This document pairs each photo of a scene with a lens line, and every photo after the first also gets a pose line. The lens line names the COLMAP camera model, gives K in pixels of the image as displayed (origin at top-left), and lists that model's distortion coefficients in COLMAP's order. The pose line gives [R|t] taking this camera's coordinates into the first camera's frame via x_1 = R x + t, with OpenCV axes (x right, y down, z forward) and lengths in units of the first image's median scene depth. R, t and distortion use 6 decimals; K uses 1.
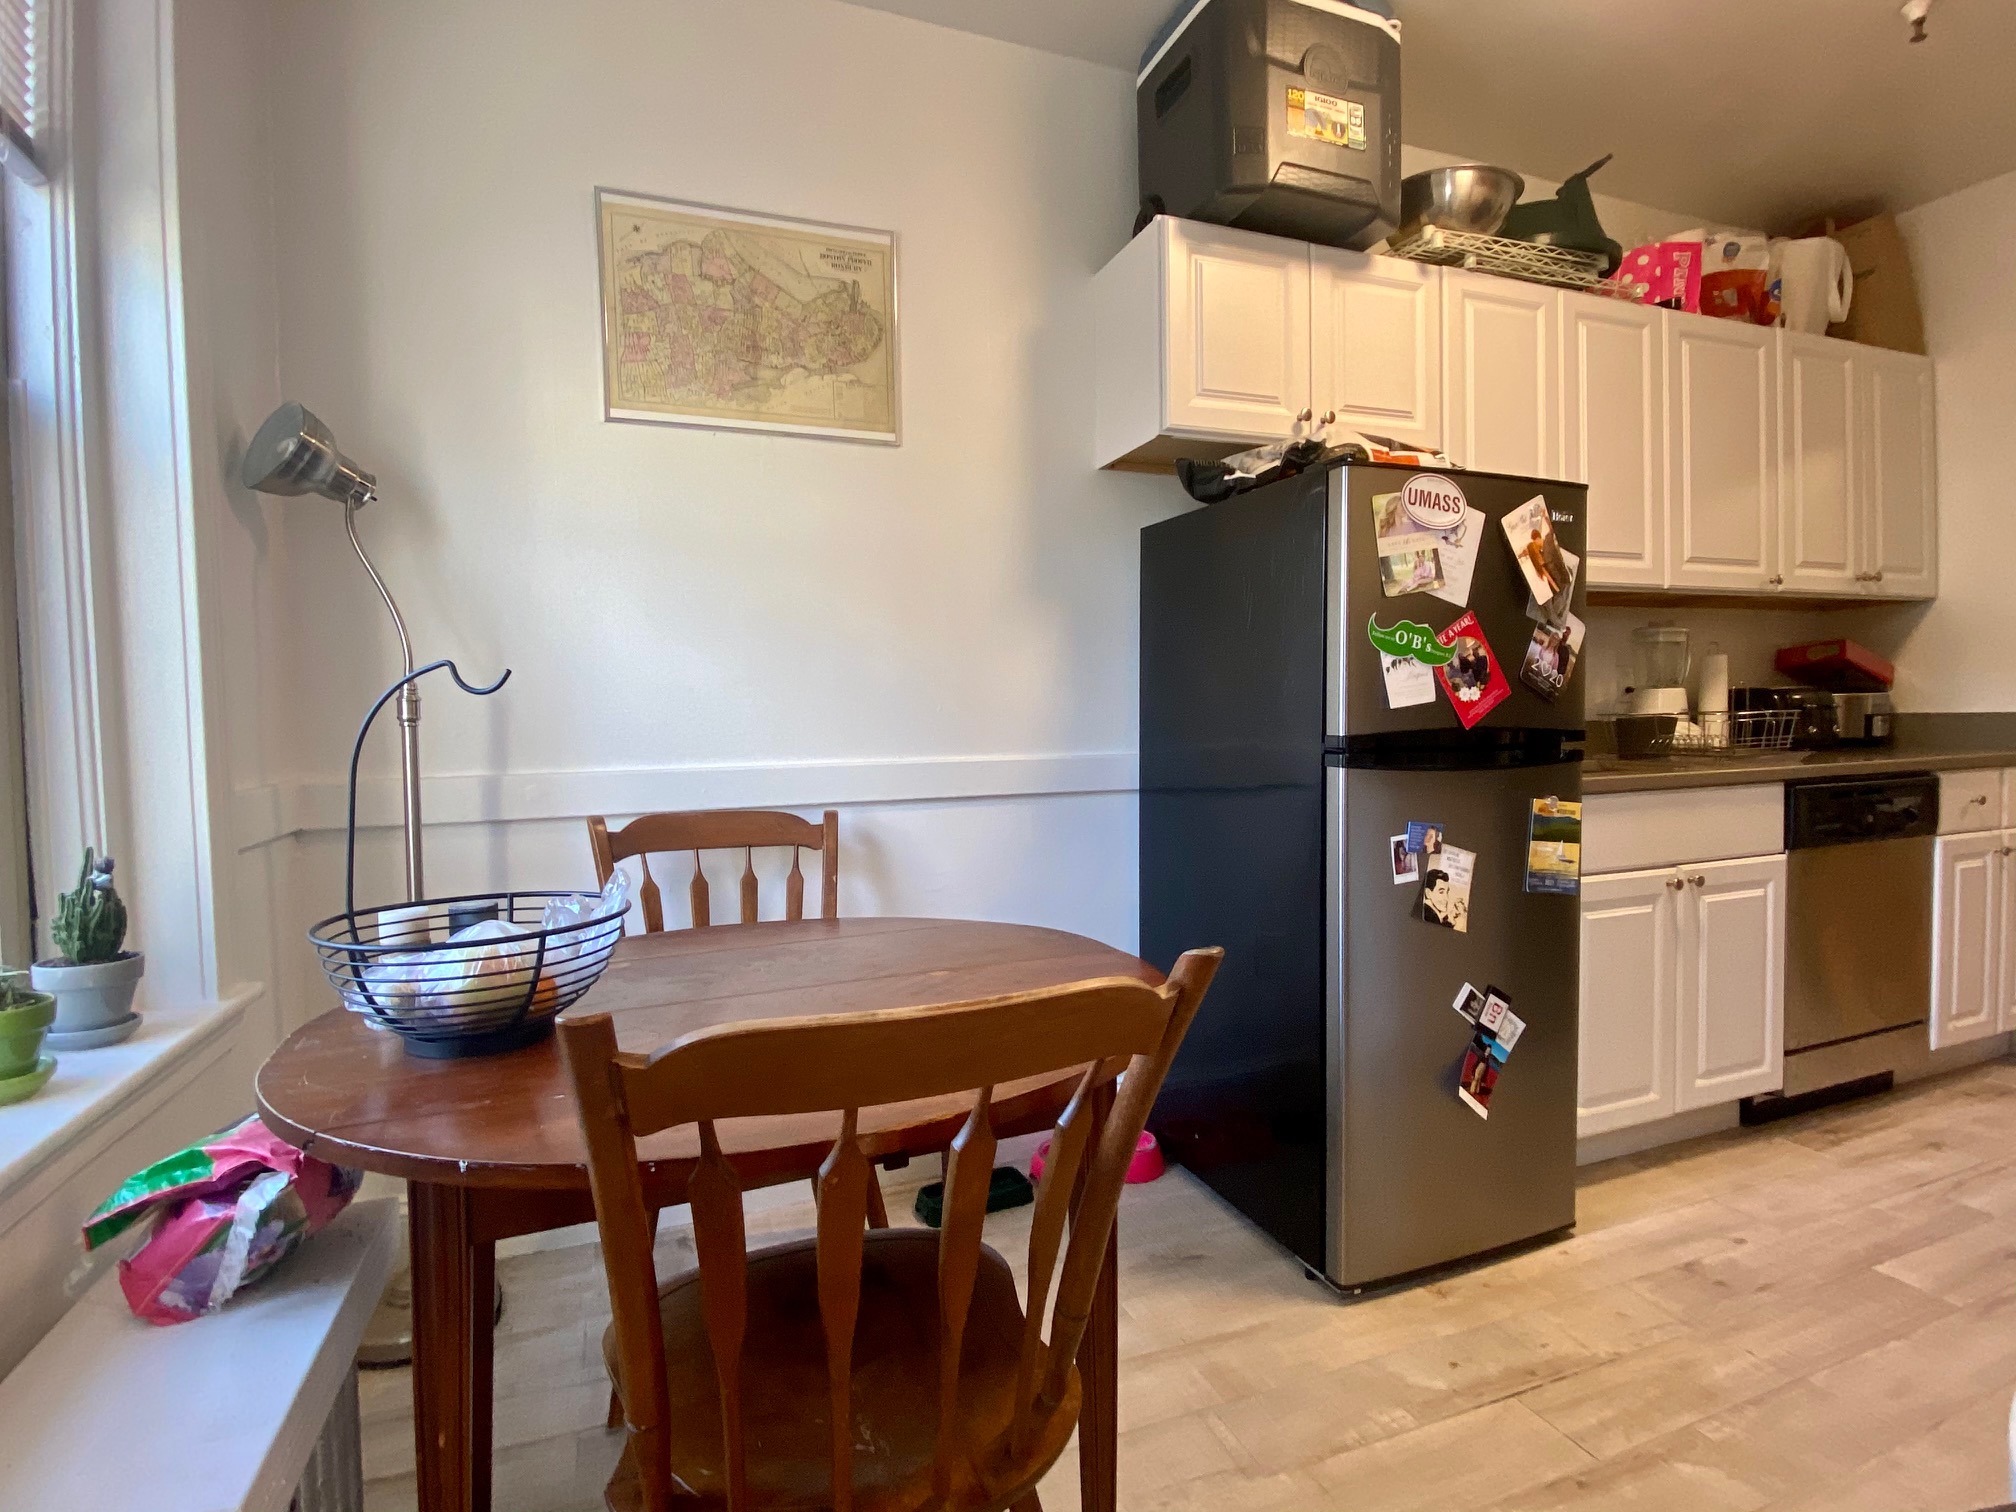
lens RADIAL K [[985.9, 0, 1011.8], [0, 985.9, 735.0], [0, 0, 1]] dist [0.049294, -0.037987]
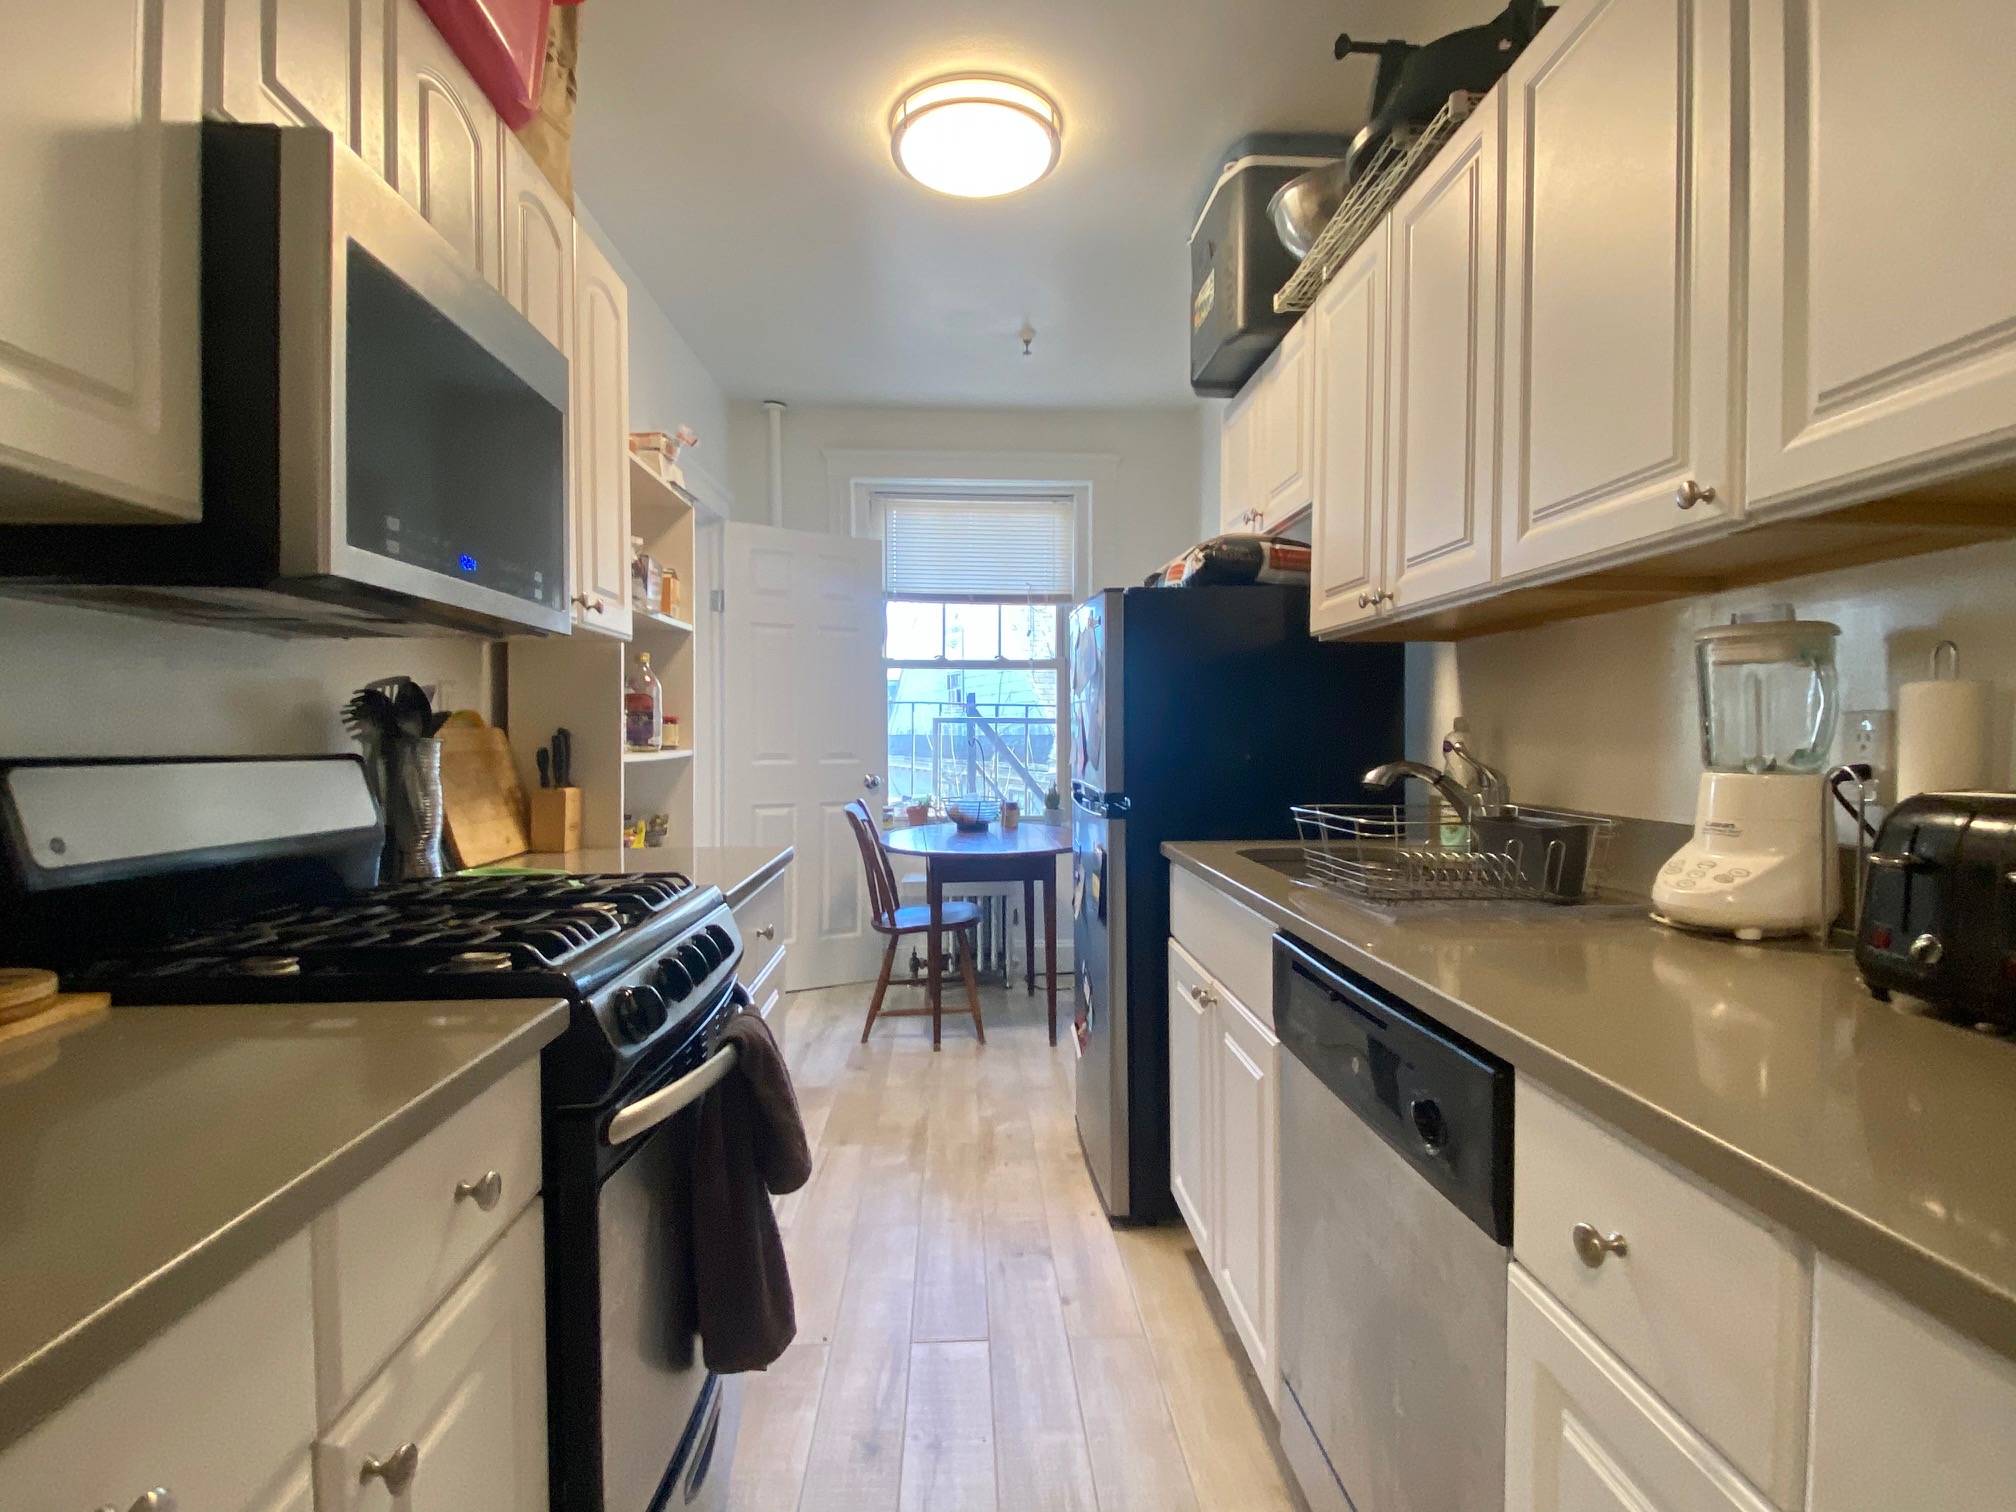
lens RADIAL K [[980.5, 0, 997.4], [0, 980.5, 747.7], [0, 0, 1]] dist [0.032084, -0.036205]
pose [[-0.322129, 0.037609, -0.945948, 1.719669], [-0.015304, 0.998873, 0.044925, -0.108694], [0.946572, 0.028948, -0.321191, 1.264492]]
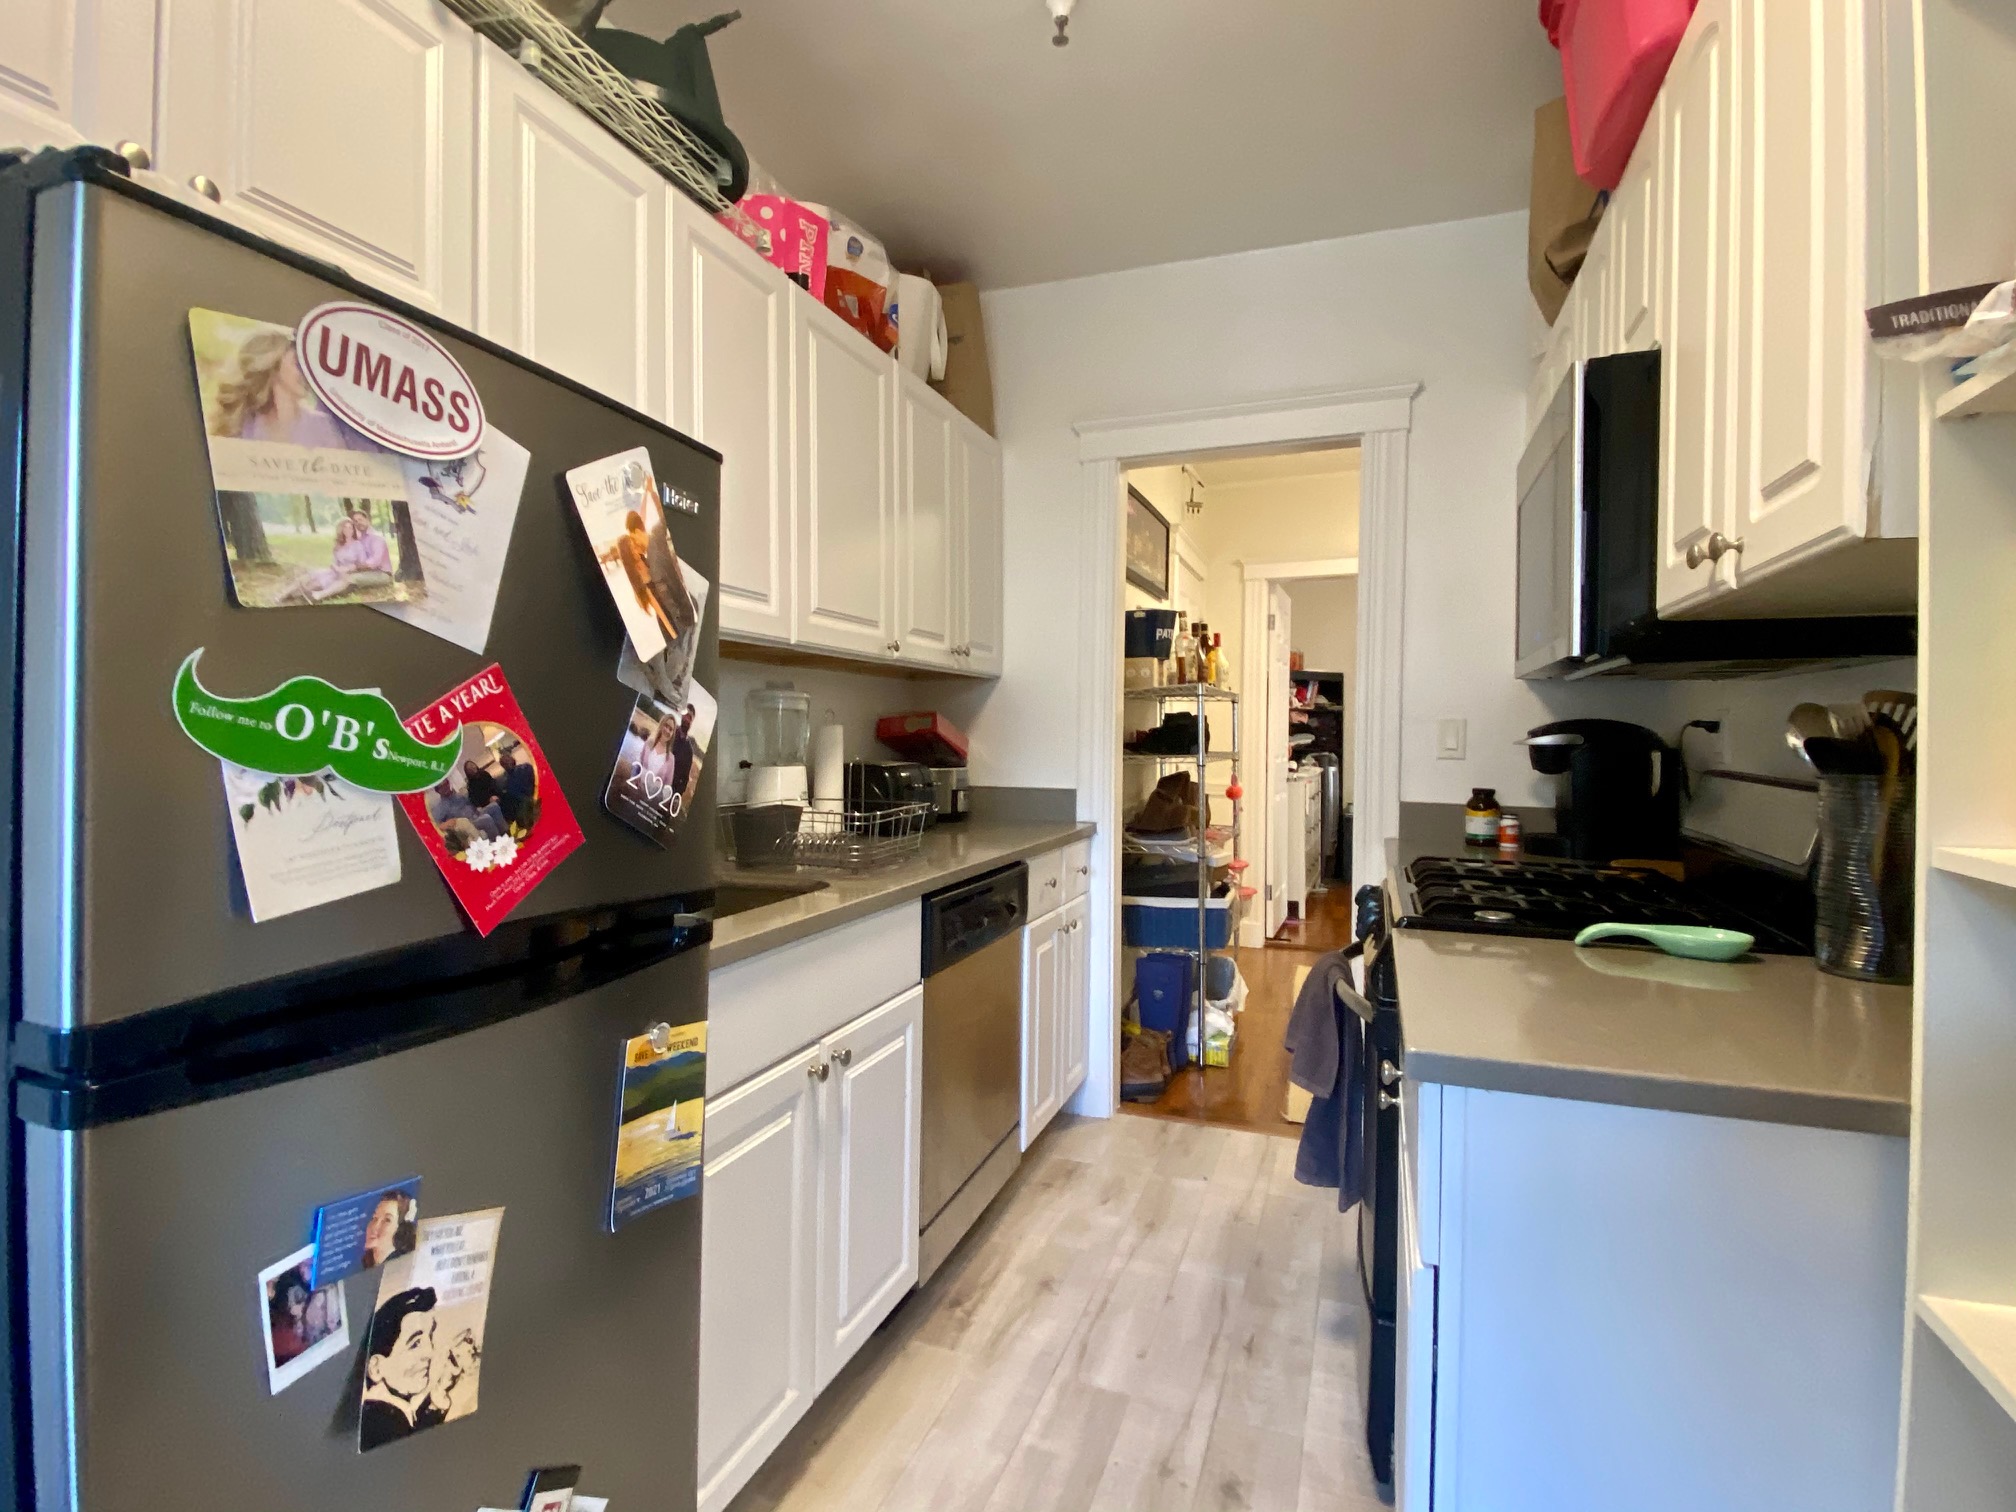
lens RADIAL K [[980.5, 0, 997.4], [0, 980.5, 747.7], [0, 0, 1]] dist [0.032084, -0.036205]
pose [[0.669660, 0.012002, 0.742571, 0.274509], [-0.002764, 0.999903, -0.013669, -0.078535], [-0.742662, 0.007101, 0.669628, 0.521803]]
